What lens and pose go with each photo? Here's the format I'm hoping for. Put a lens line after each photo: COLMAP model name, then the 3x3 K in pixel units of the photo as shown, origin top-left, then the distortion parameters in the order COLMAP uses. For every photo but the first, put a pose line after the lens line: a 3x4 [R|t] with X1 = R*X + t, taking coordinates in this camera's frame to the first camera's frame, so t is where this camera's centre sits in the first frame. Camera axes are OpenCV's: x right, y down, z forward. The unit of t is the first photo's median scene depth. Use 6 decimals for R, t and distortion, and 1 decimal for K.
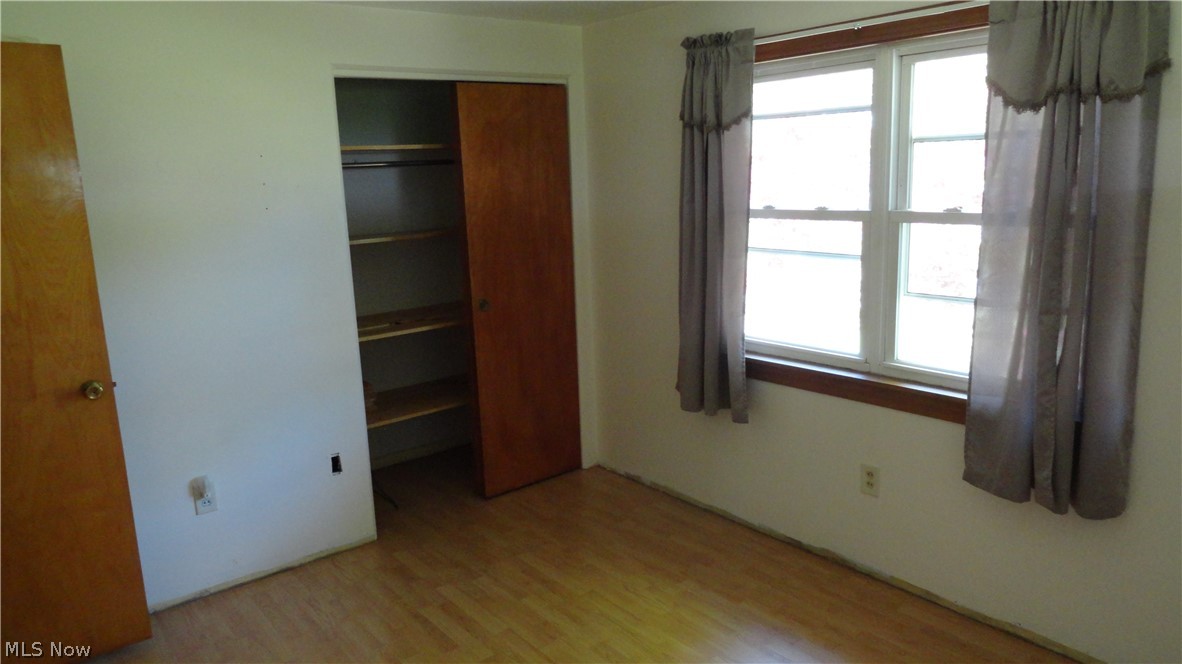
lens RADIAL K [[808.3, 0, 583.0], [0, 808.3, 331.8], [0, 0, 1]] dist [0.000460, 0.001864]
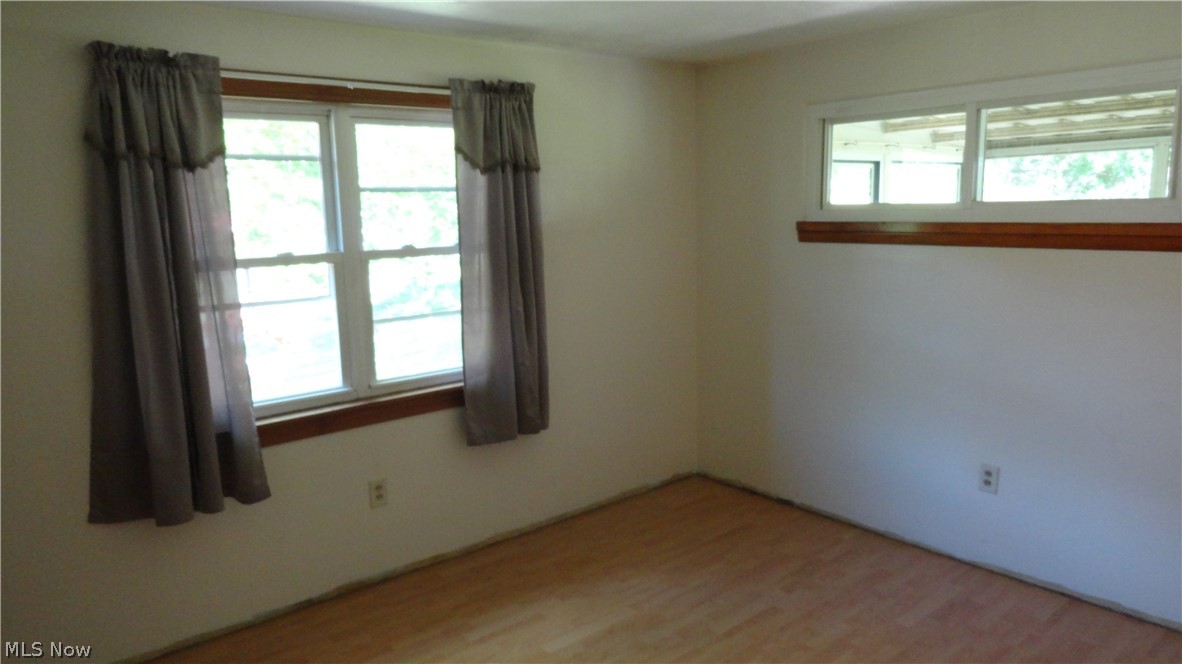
lens RADIAL K [[808.3, 0, 592.0], [0, 808.3, 335.0], [0, 0, 1]] dist [0.000460, 0.001864]
pose [[-0.014131, -0.130282, 0.991376, -0.720955], [0.222609, 0.966182, 0.130144, -0.104650], [-0.974805, 0.222528, 0.015349, 0.655677]]
